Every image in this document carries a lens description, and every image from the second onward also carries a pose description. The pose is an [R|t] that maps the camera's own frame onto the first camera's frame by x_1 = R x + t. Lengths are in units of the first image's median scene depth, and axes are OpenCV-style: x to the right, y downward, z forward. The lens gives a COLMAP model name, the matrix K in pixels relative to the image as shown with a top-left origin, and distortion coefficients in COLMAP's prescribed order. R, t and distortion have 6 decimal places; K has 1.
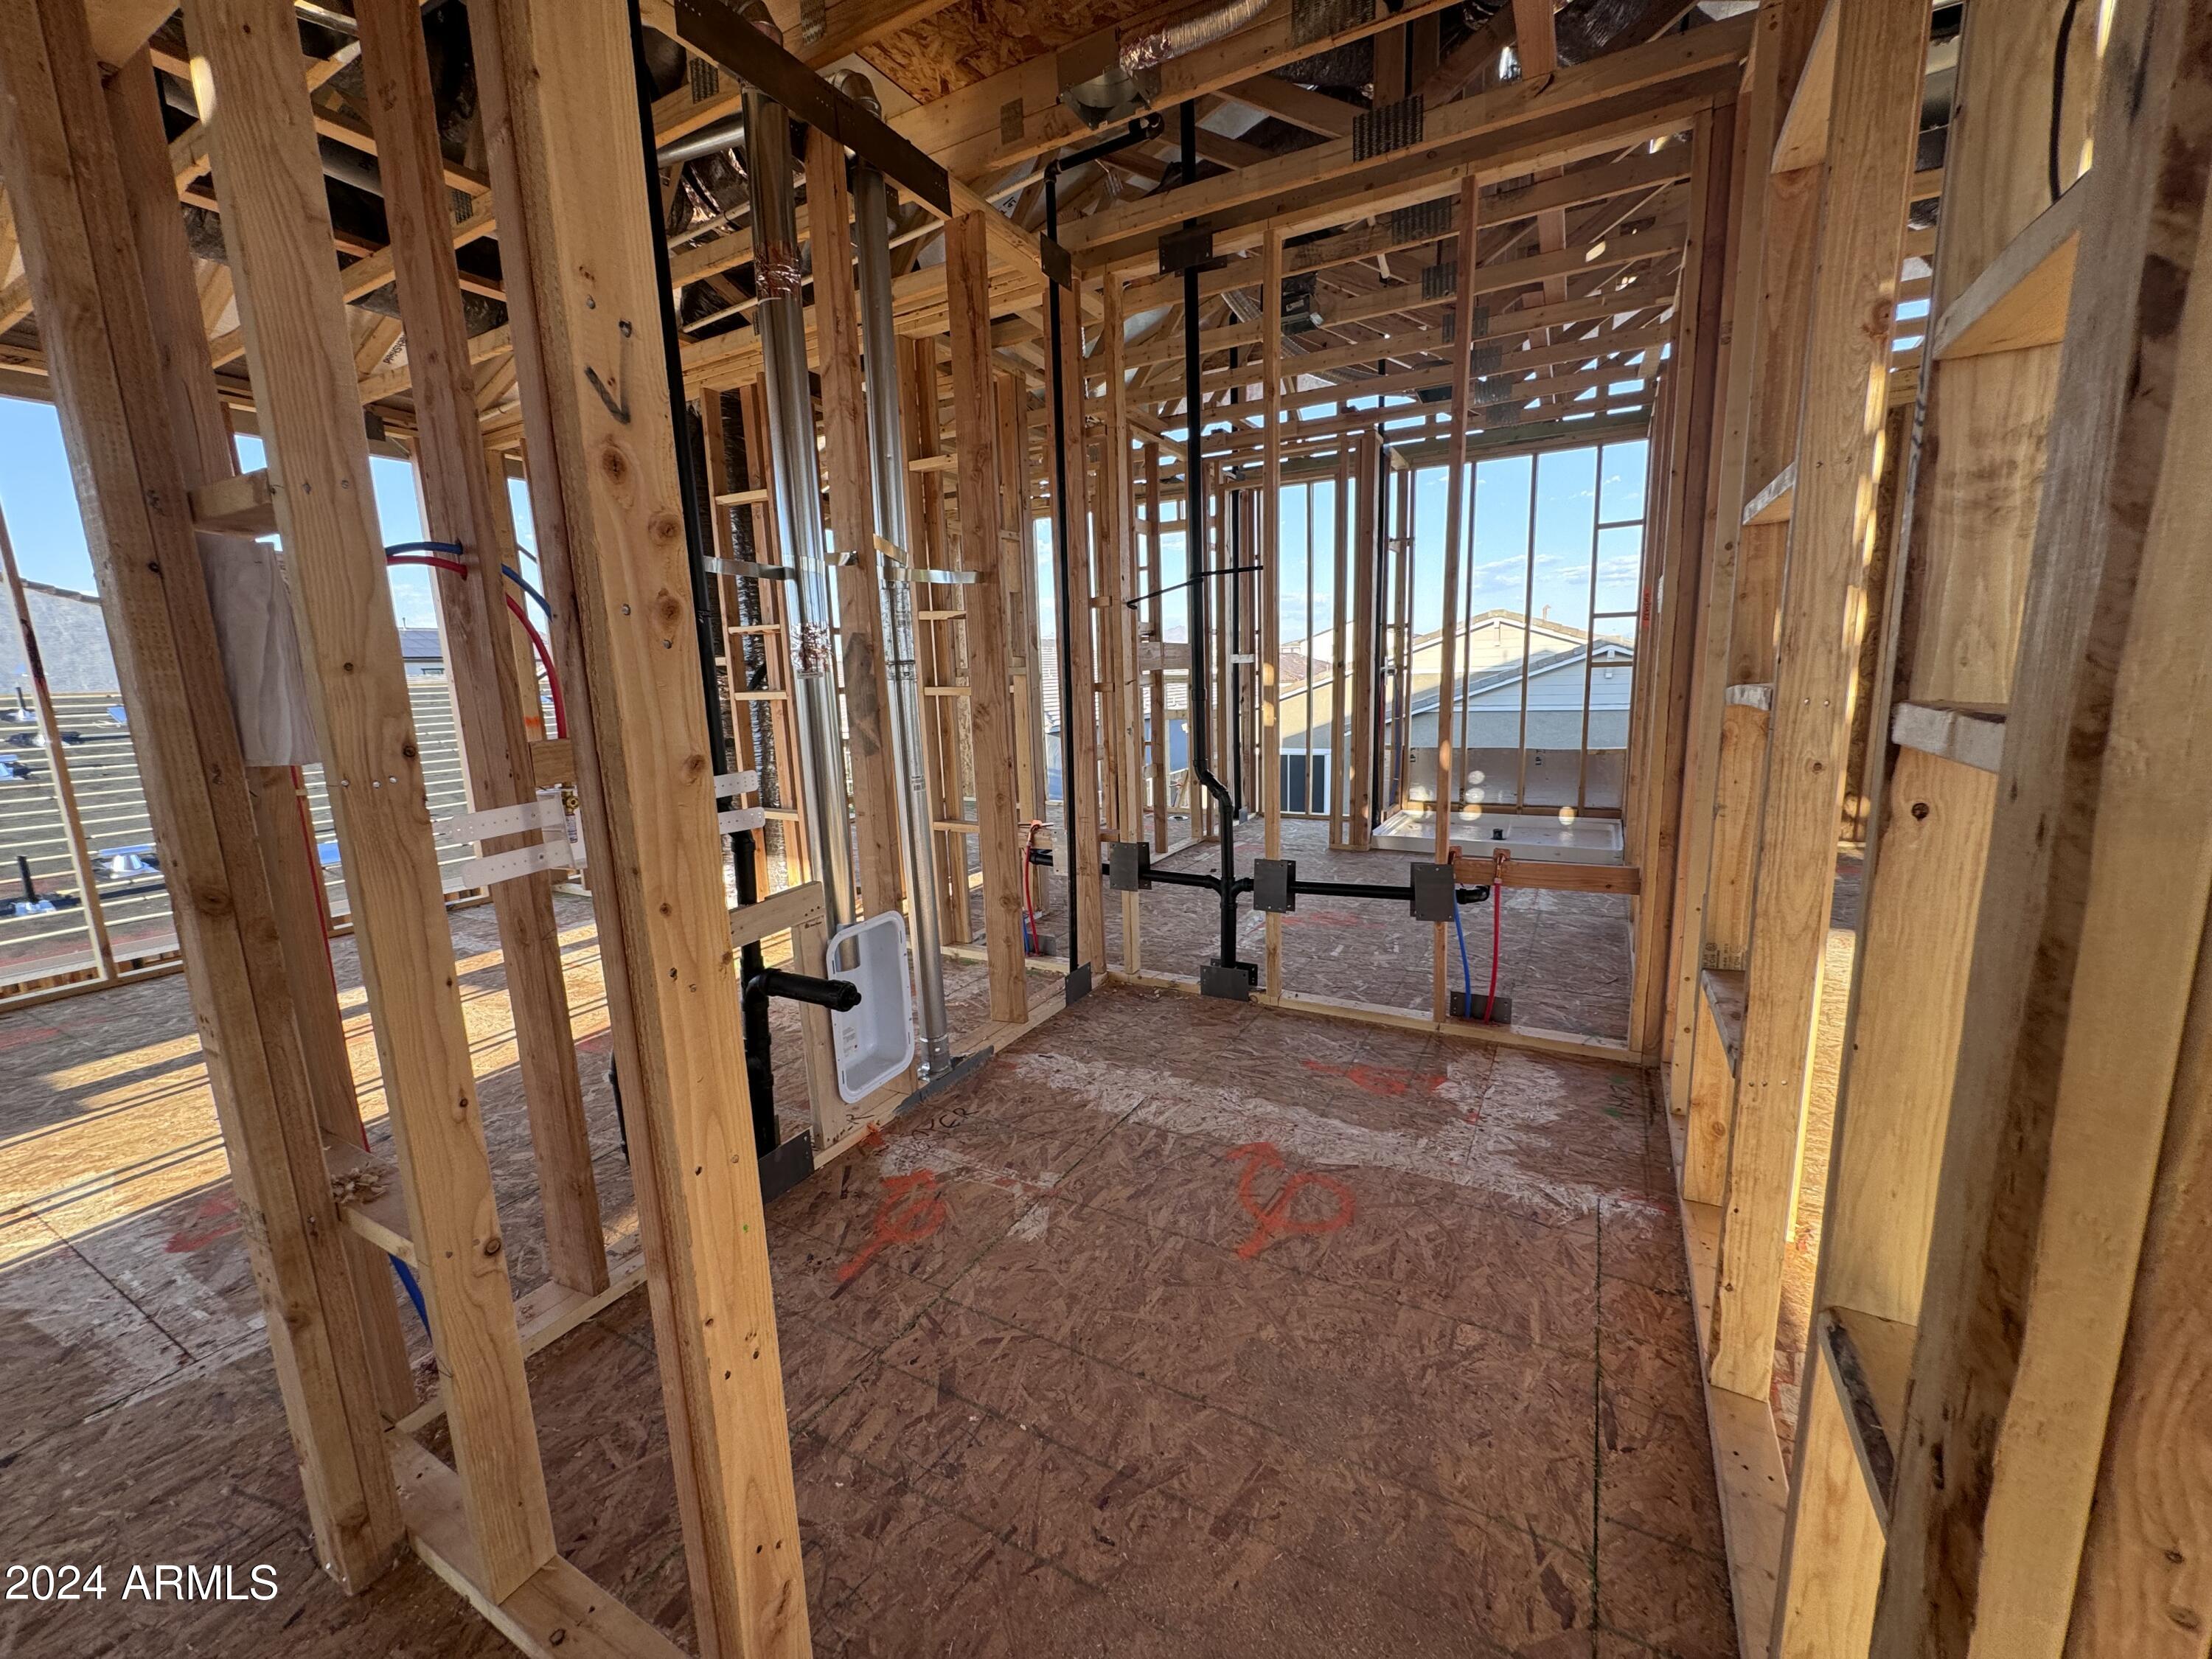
lens RADIAL K [[887.5, 0, 1106.2], [0, 887.5, 831.4], [0, 0, 1]] dist [0.001097, 0.000612]
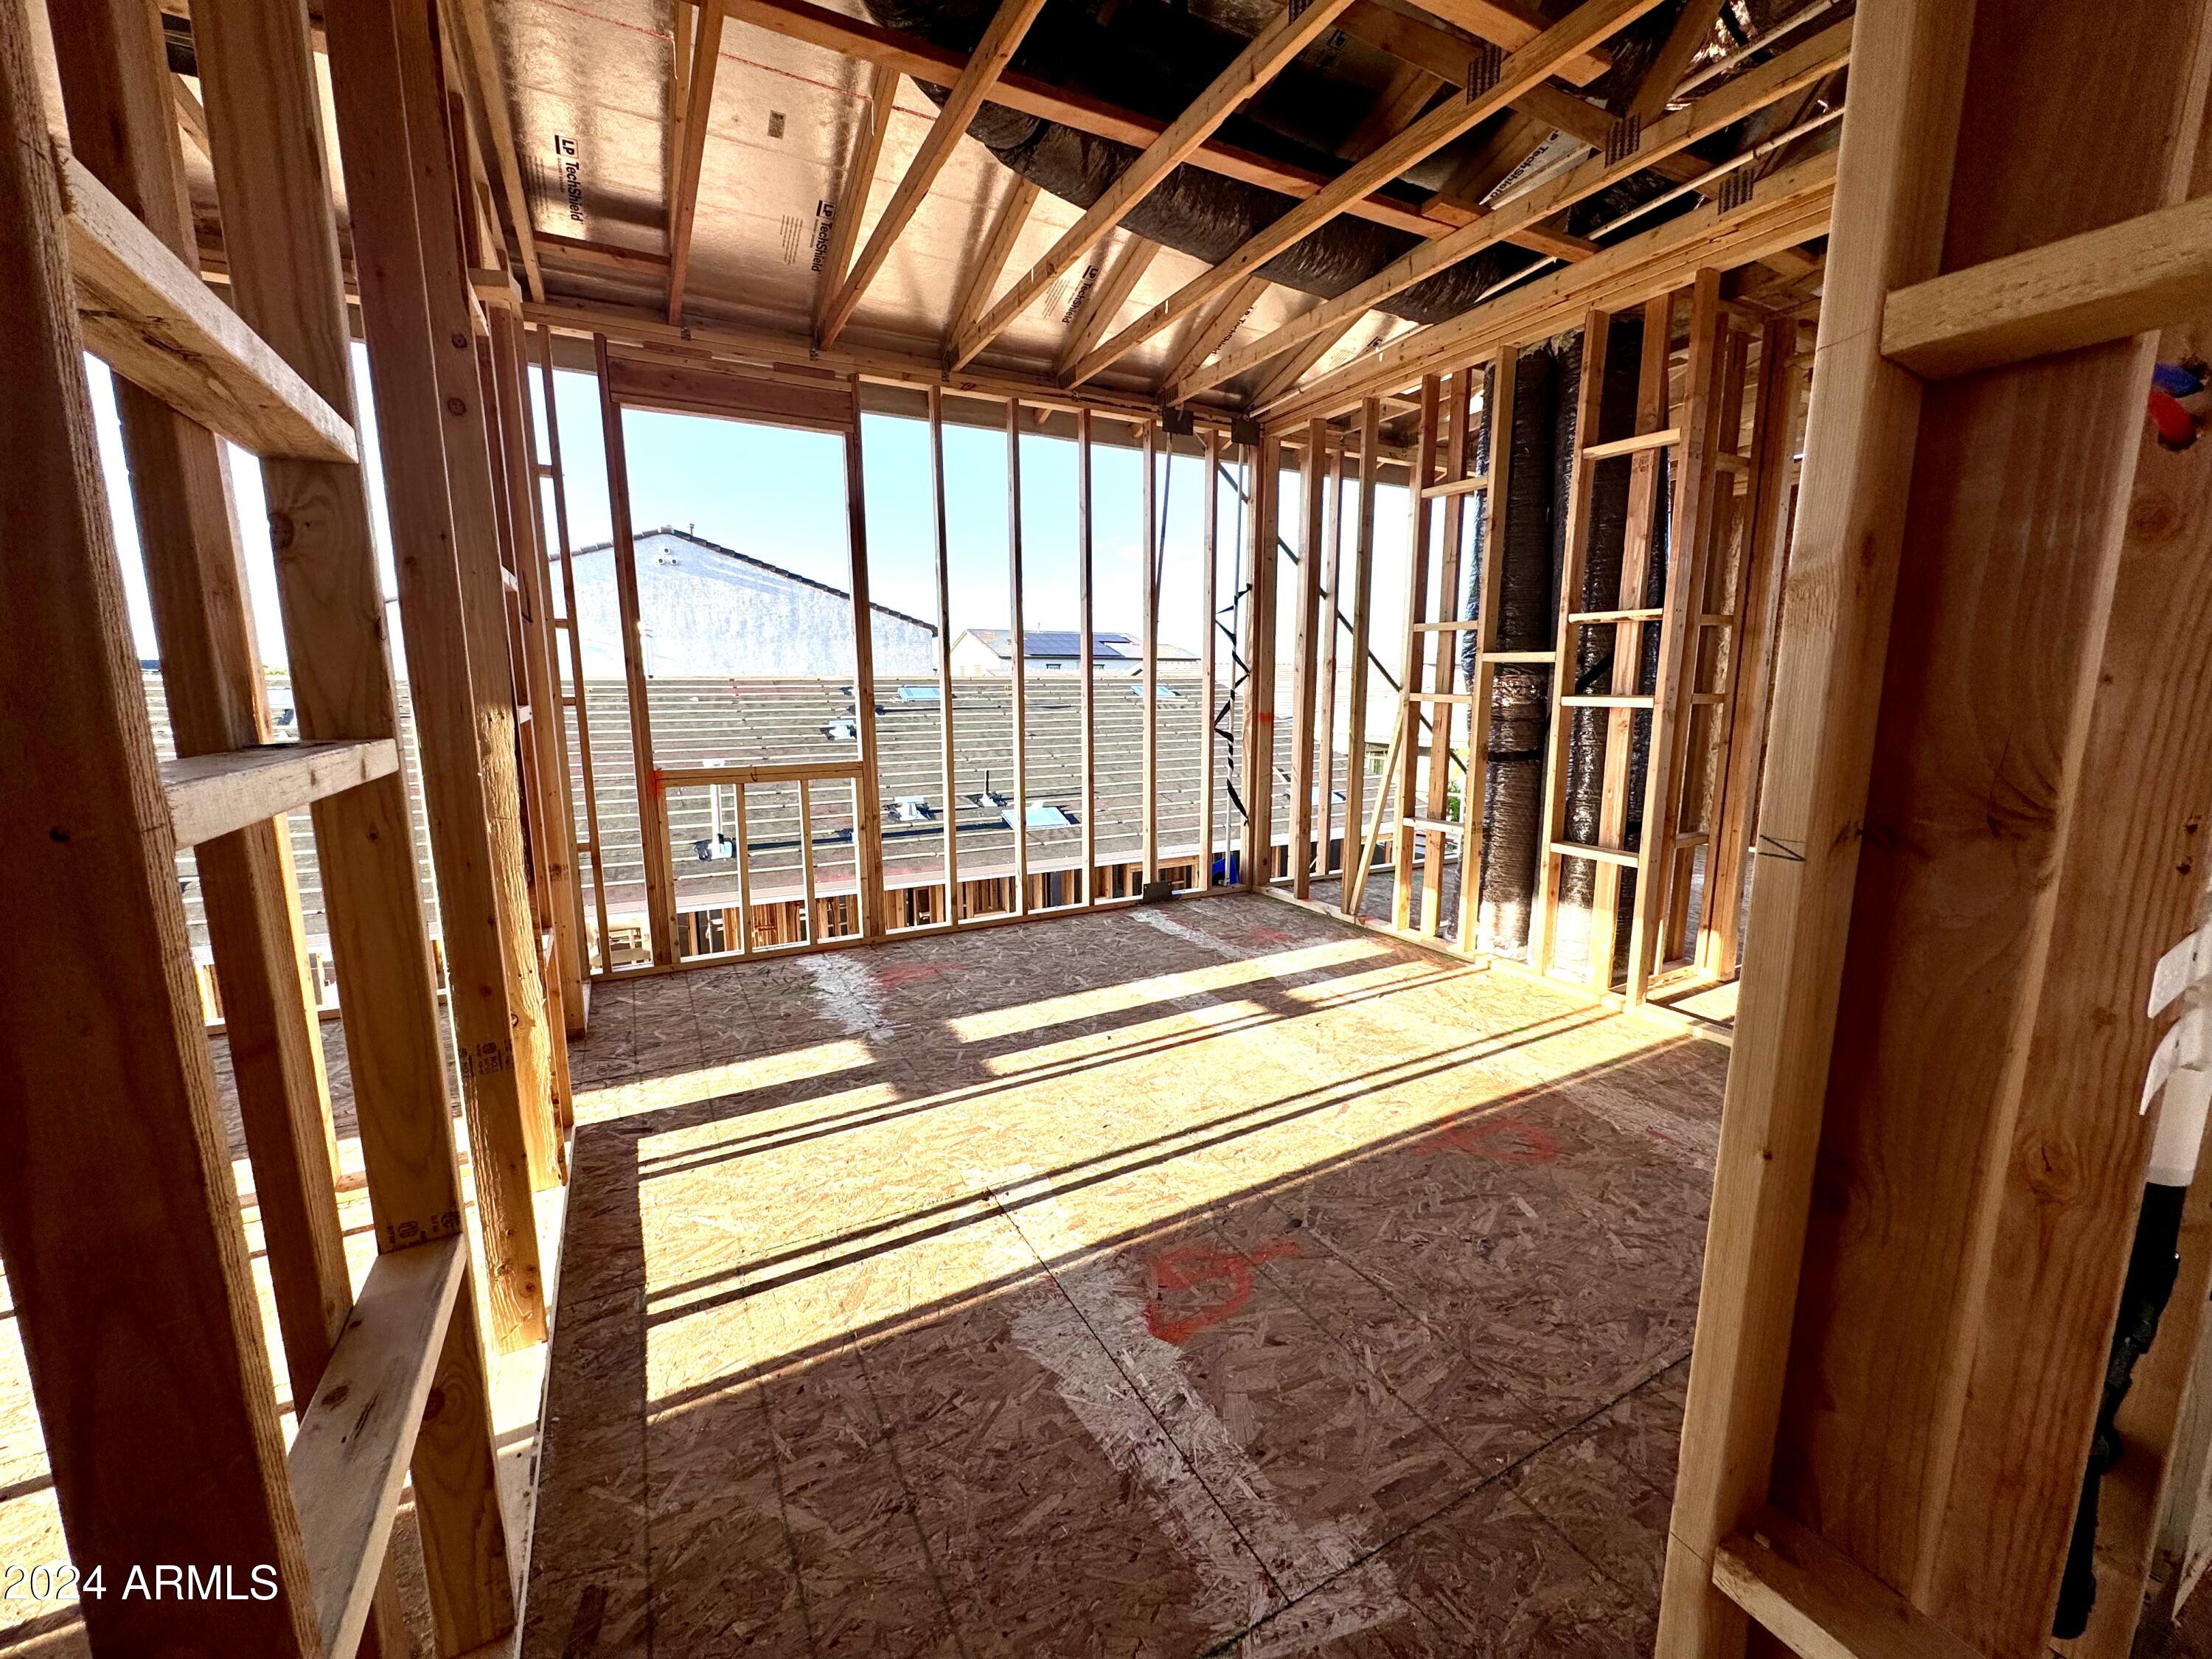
lens RADIAL K [[887.5, 0, 1109.4], [0, 887.5, 828.5], [0, 0, 1]] dist [0.001097, 0.000612]
pose [[0.844068, 0.115021, -0.523756, -0.452587], [-0.118576, 0.992581, 0.026886, -0.015567], [0.522962, 0.039411, 0.851444, 0.153960]]
